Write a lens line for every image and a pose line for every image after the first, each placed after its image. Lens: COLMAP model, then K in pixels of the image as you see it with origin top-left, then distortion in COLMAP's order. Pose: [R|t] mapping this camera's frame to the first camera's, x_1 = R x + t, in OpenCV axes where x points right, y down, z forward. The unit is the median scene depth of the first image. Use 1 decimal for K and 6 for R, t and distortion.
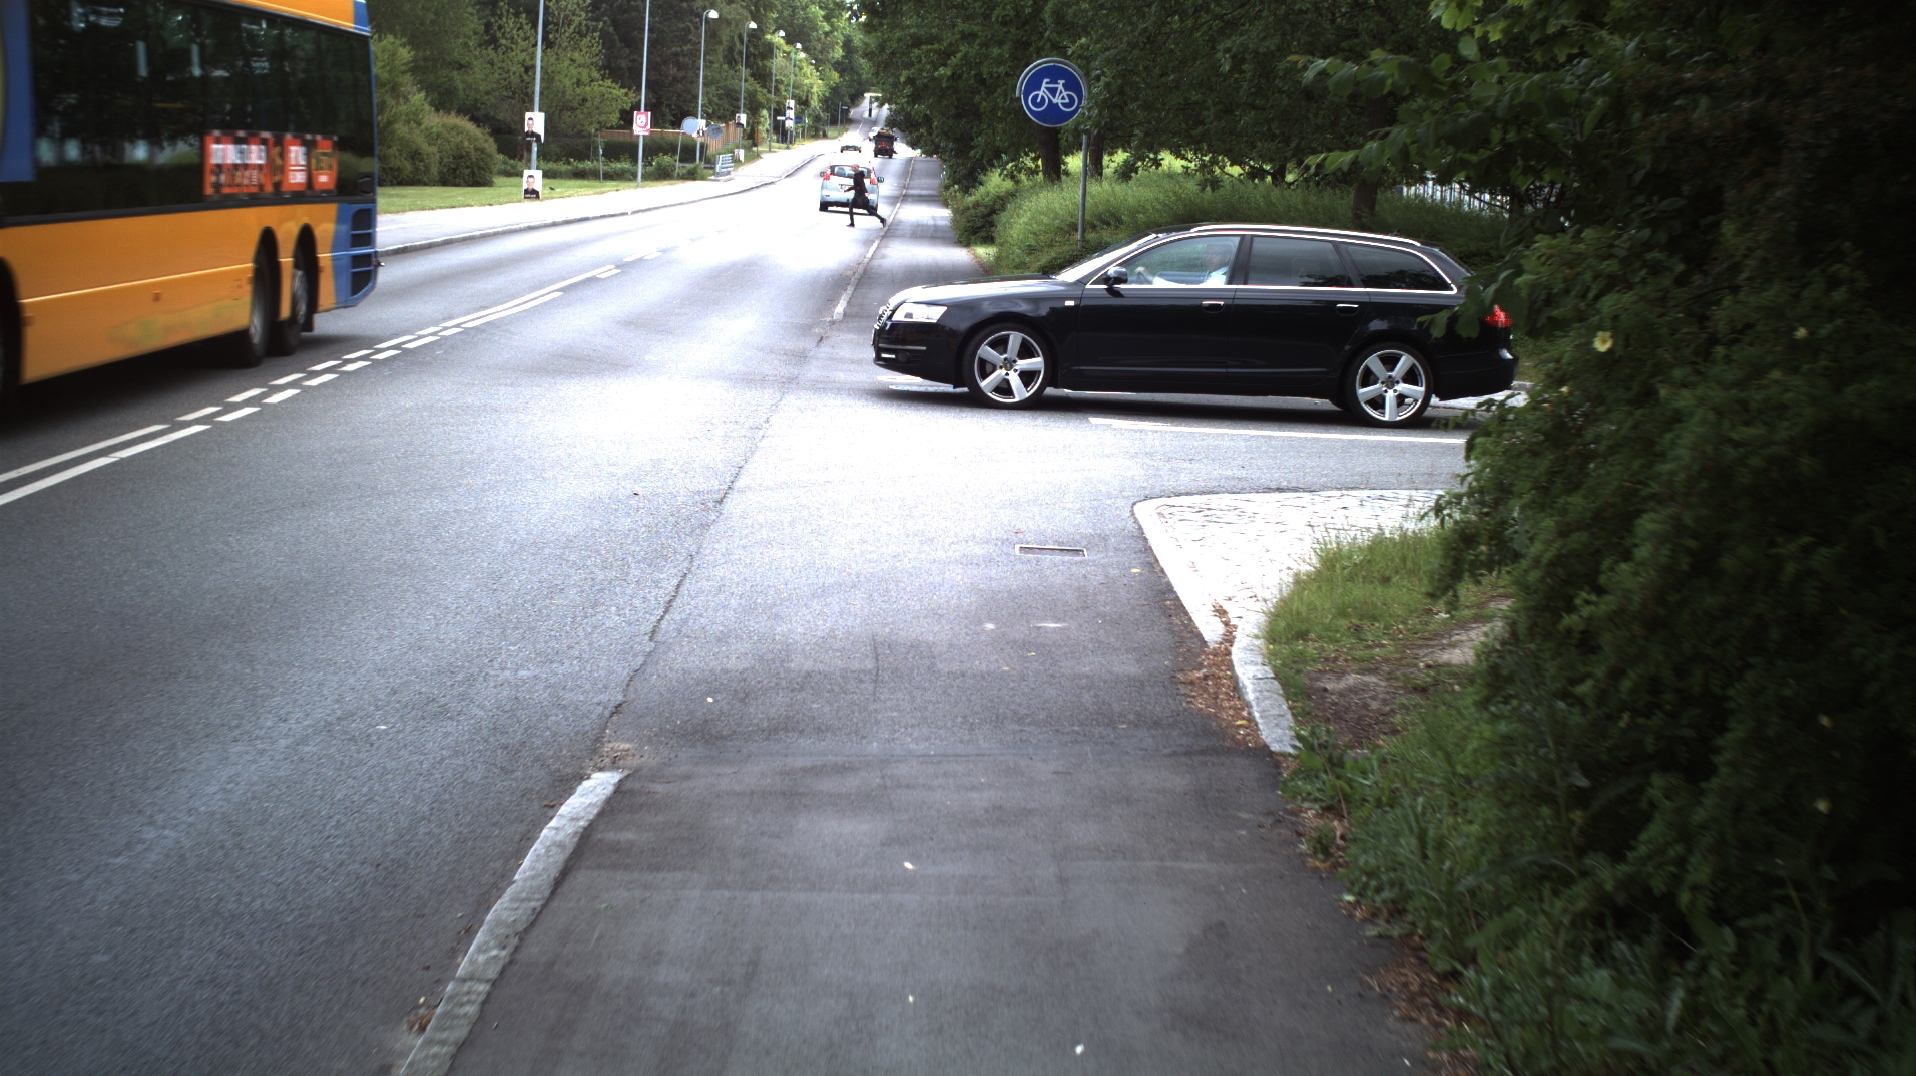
lens RADIAL K [[3355.3, 0, 958.0], [0, 3355.3, 538.0], [0, 0, 1]] dist [-0.302836, 0.422390]
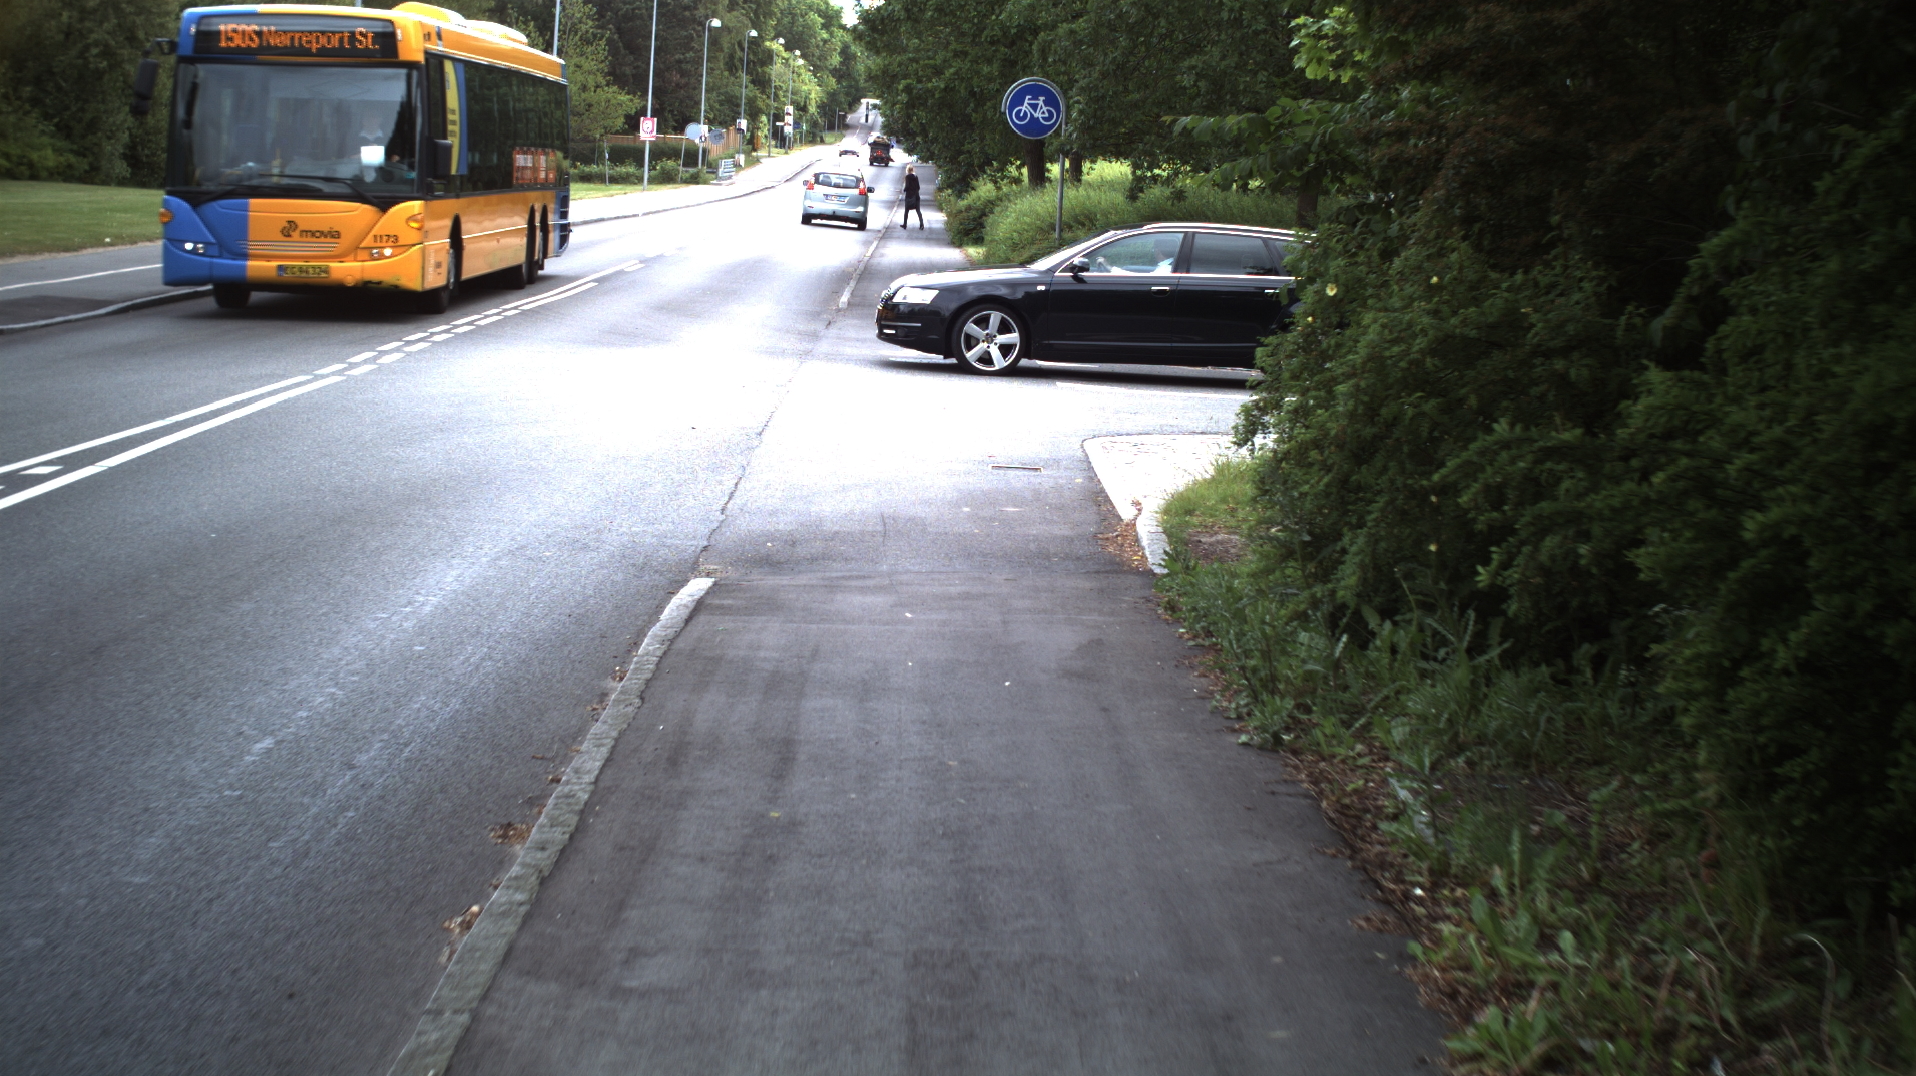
lens RADIAL K [[3355.3, 0, 958.0], [0, 3355.3, 538.0], [0, 0, 1]] dist [-0.302836, 0.422390]
pose [[0.999982, 0.005668, 0.001876, 0.001254], [-0.005665, 0.999983, -0.001692, 0.014342], [-0.001885, 0.001681, 0.999997, -0.131330]]
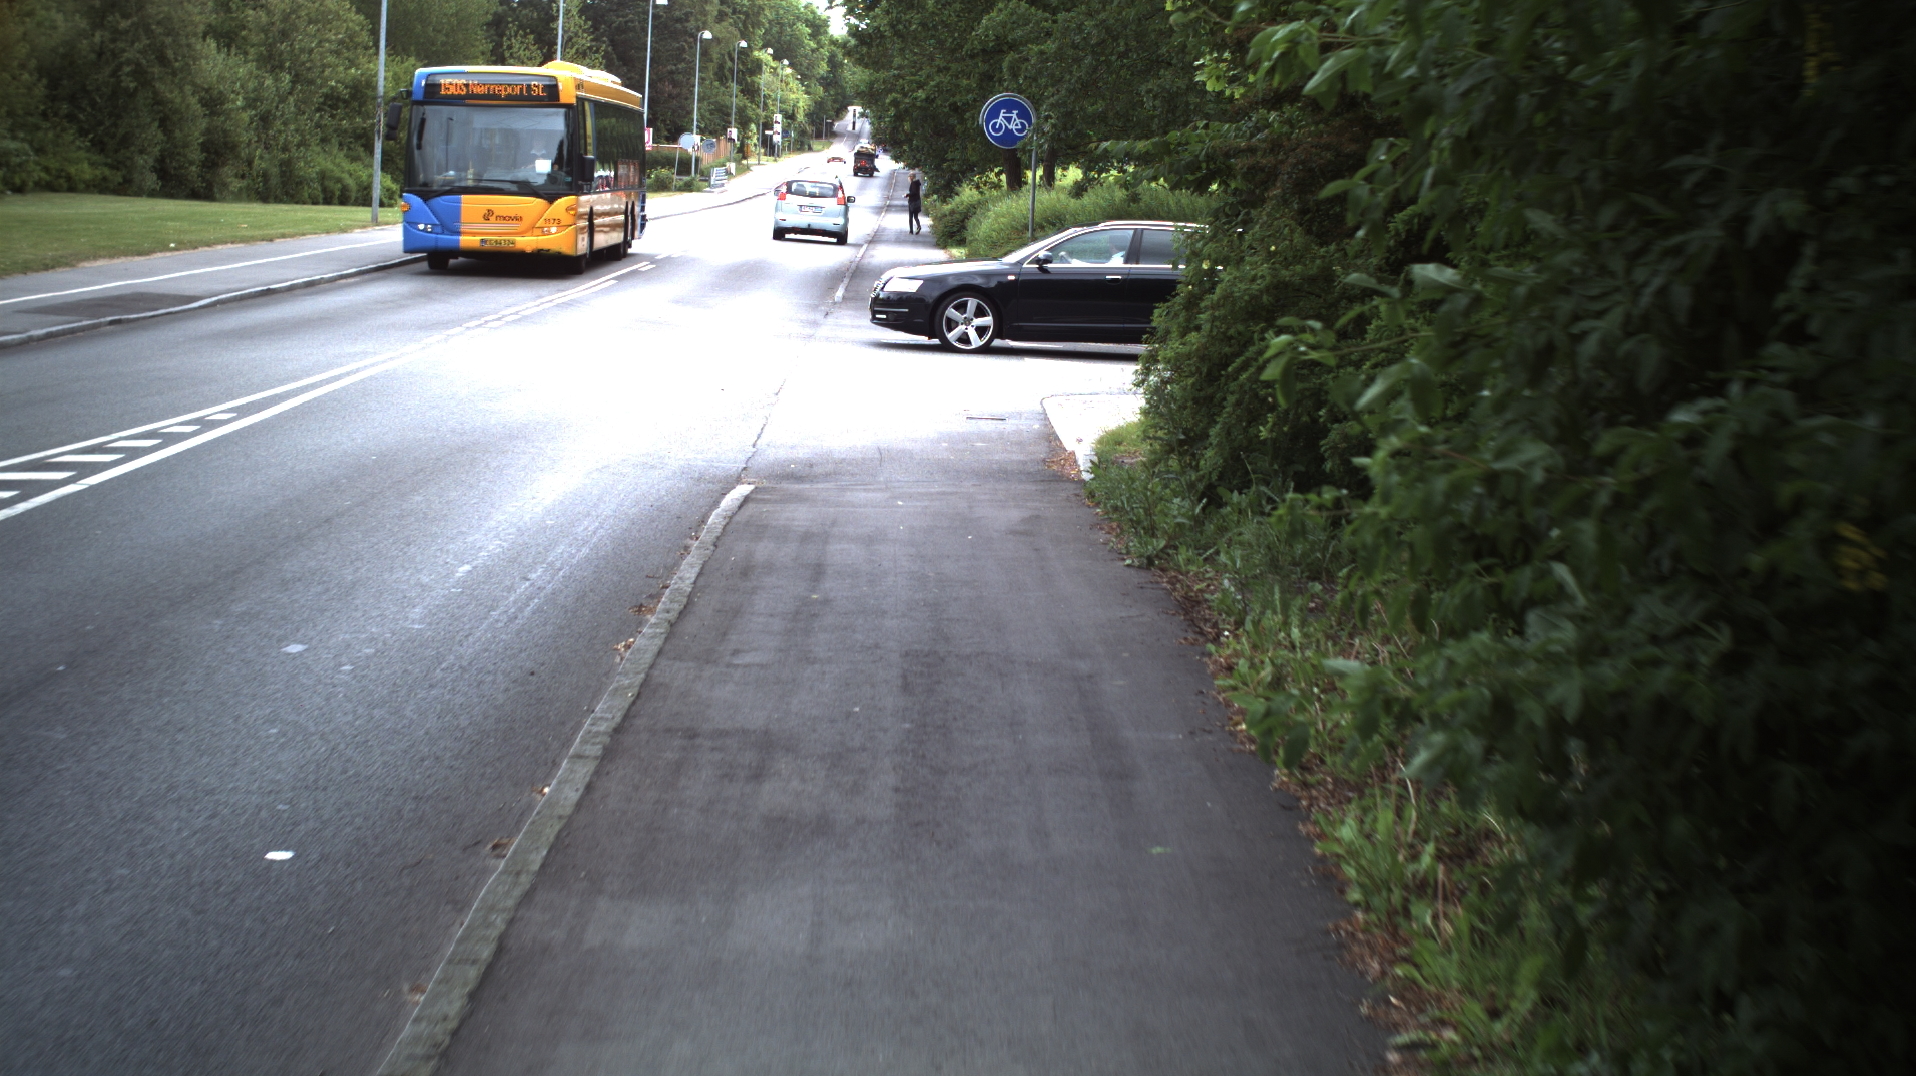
lens RADIAL K [[3355.3, 0, 958.0], [0, 3355.3, 538.0], [0, 0, 1]] dist [-0.302836, 0.422390]
pose [[0.999986, -0.002029, 0.004938, 0.002714], [0.002047, 0.999992, -0.003494, 0.028763], [-0.004931, 0.003504, 0.999982, -0.262701]]
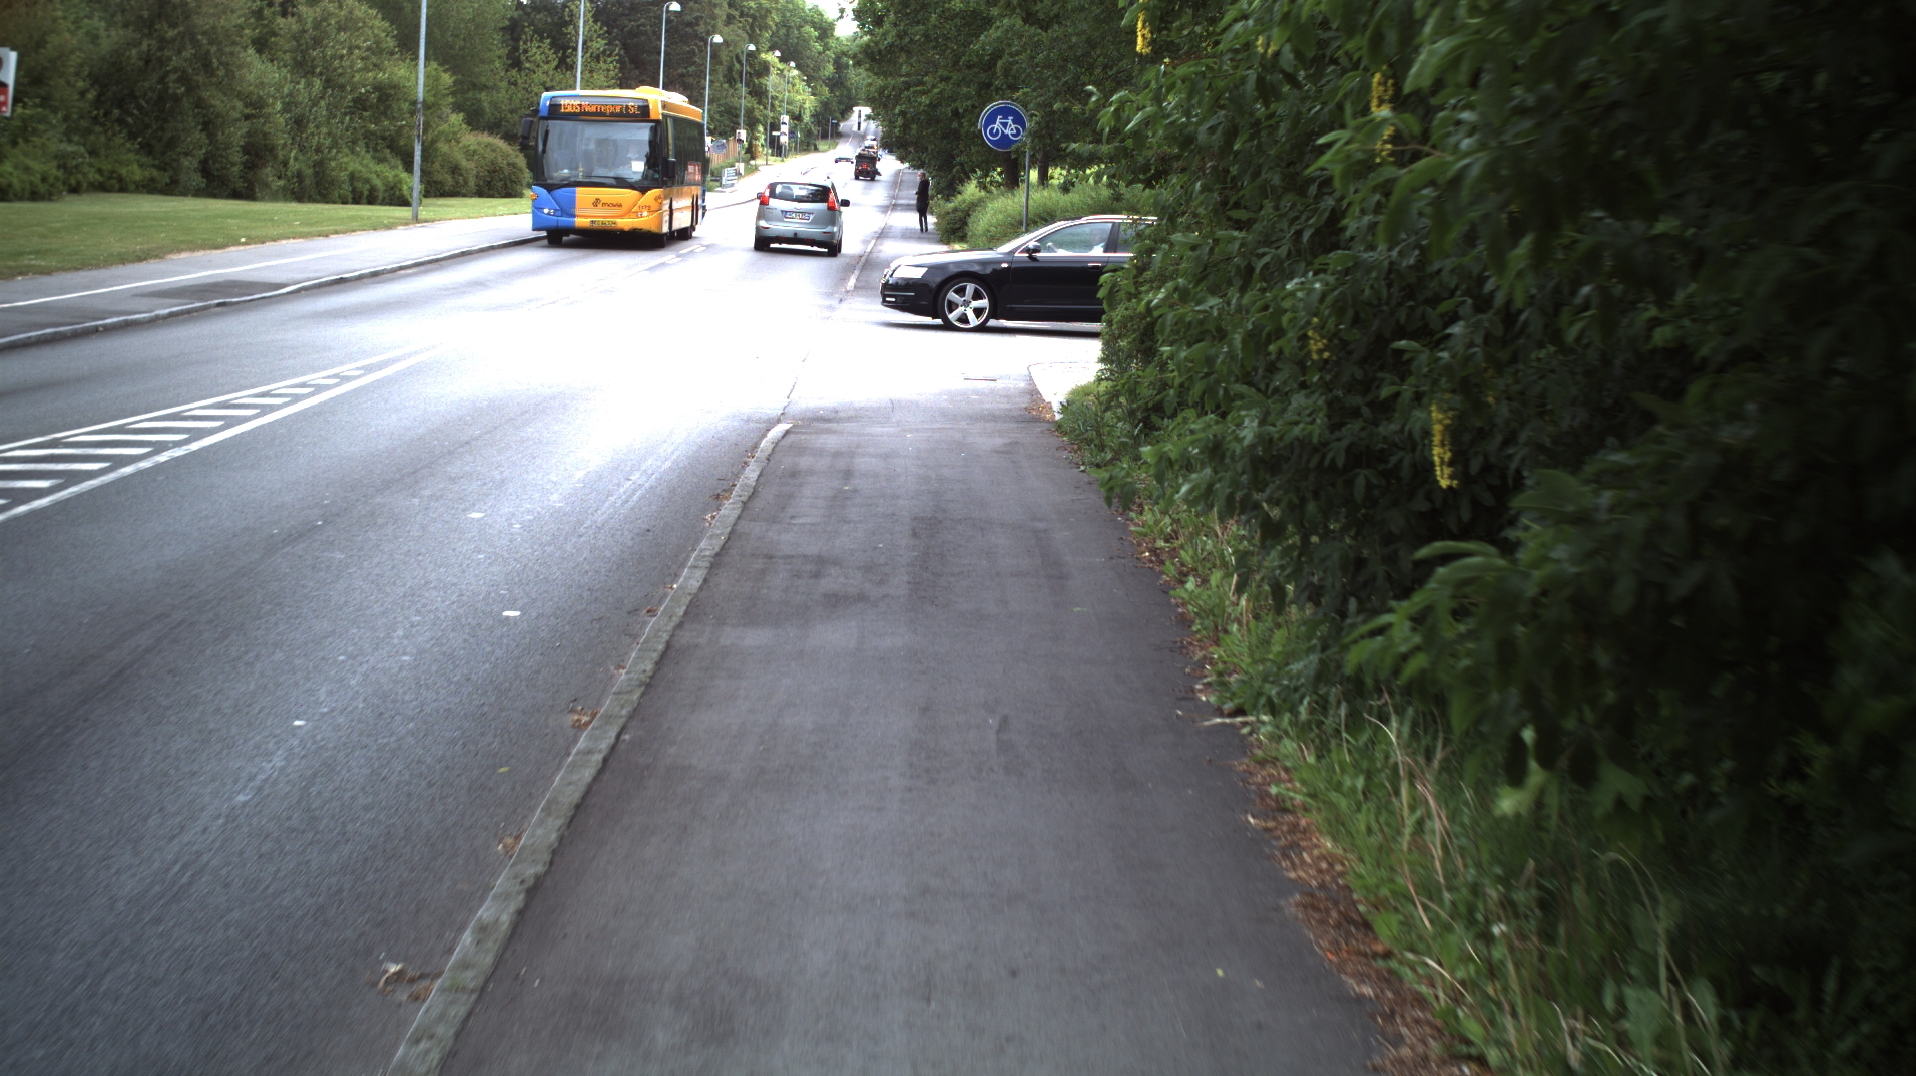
lens RADIAL K [[3355.3, 0, 958.0], [0, 3355.3, 538.0], [0, 0, 1]] dist [-0.302836, 0.422390]
pose [[0.999988, -0.003494, 0.003354, 0.003613], [0.003506, 0.999988, -0.003433, 0.043253], [-0.003342, 0.003445, 0.999988, -0.393575]]
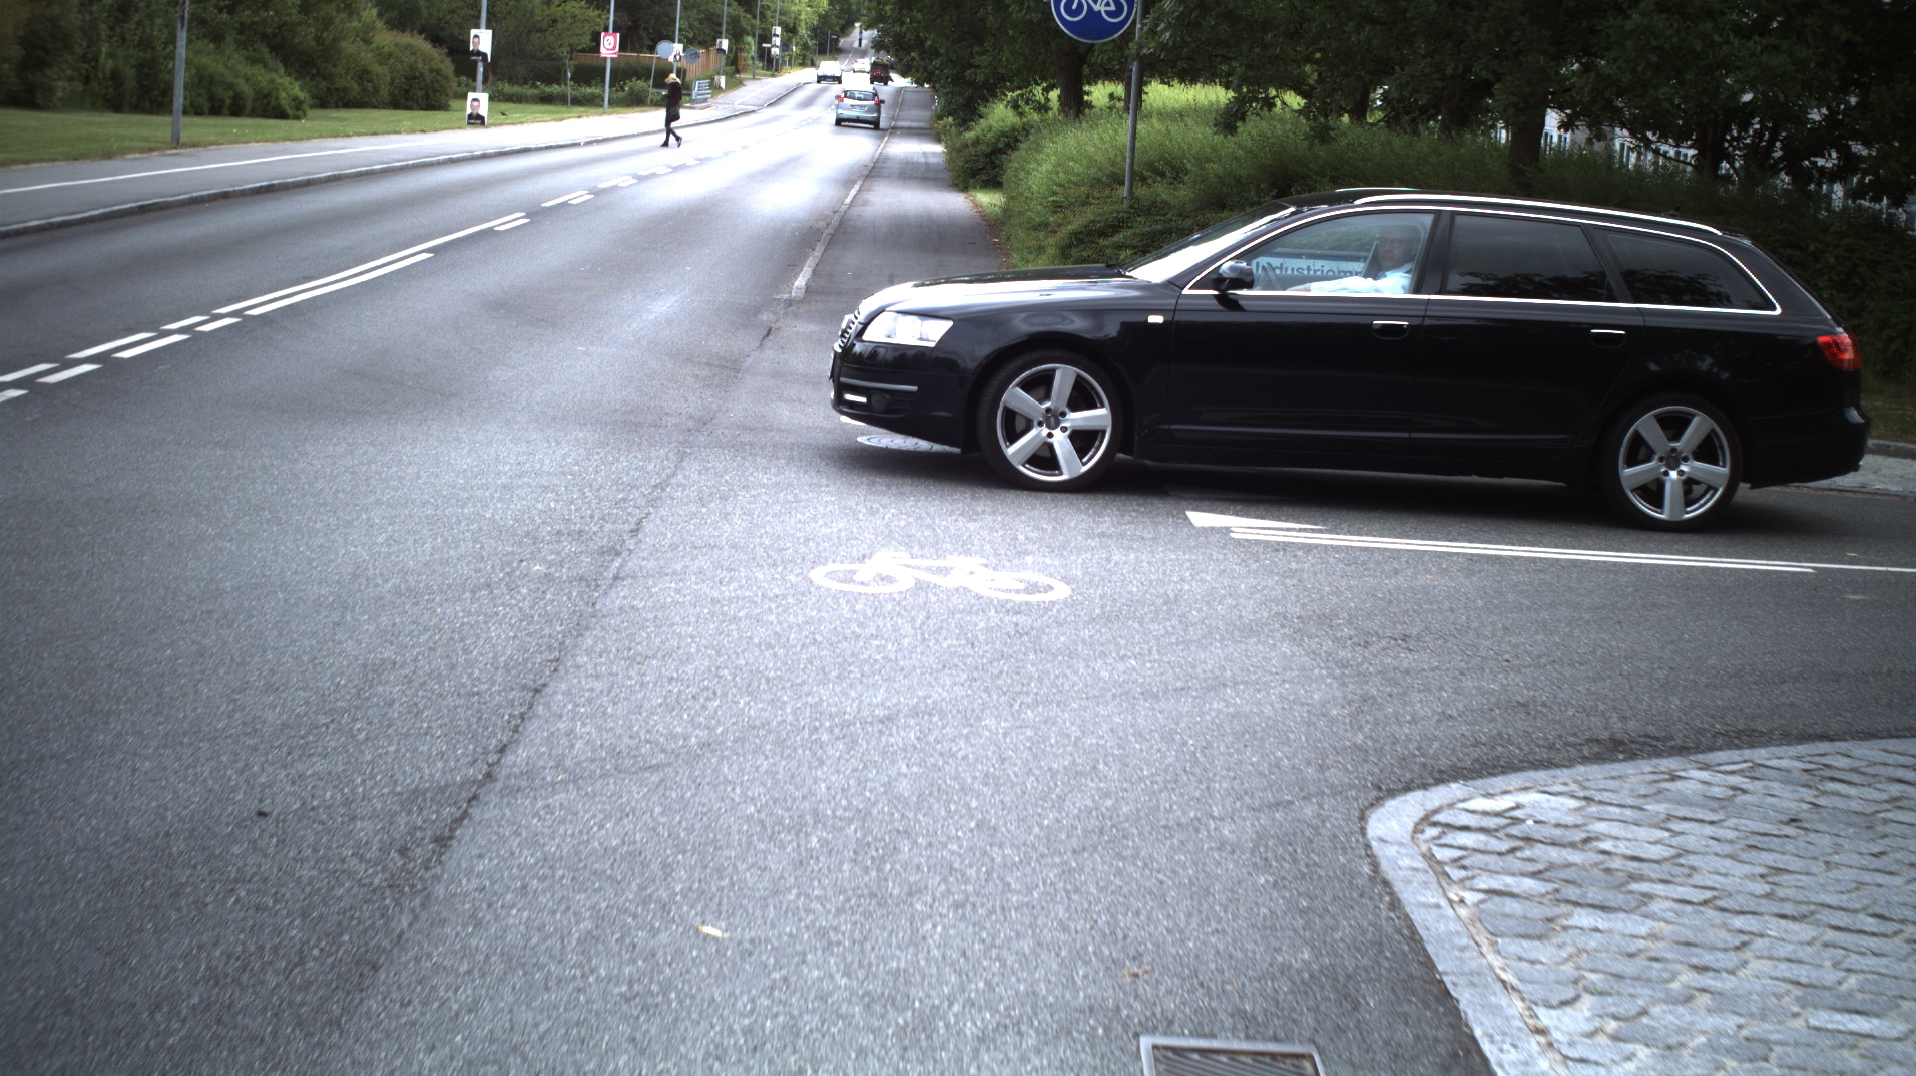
lens RADIAL K [[3355.3, 0, 958.0], [0, 3355.3, 538.0], [0, 0, 1]] dist [-0.302836, 0.422390]
pose [[0.999822, 0.018066, 0.005424, -0.003343], [-0.018171, 0.999634, 0.020047, -0.028179], [-0.005060, -0.020142, 0.999784, 0.263672]]
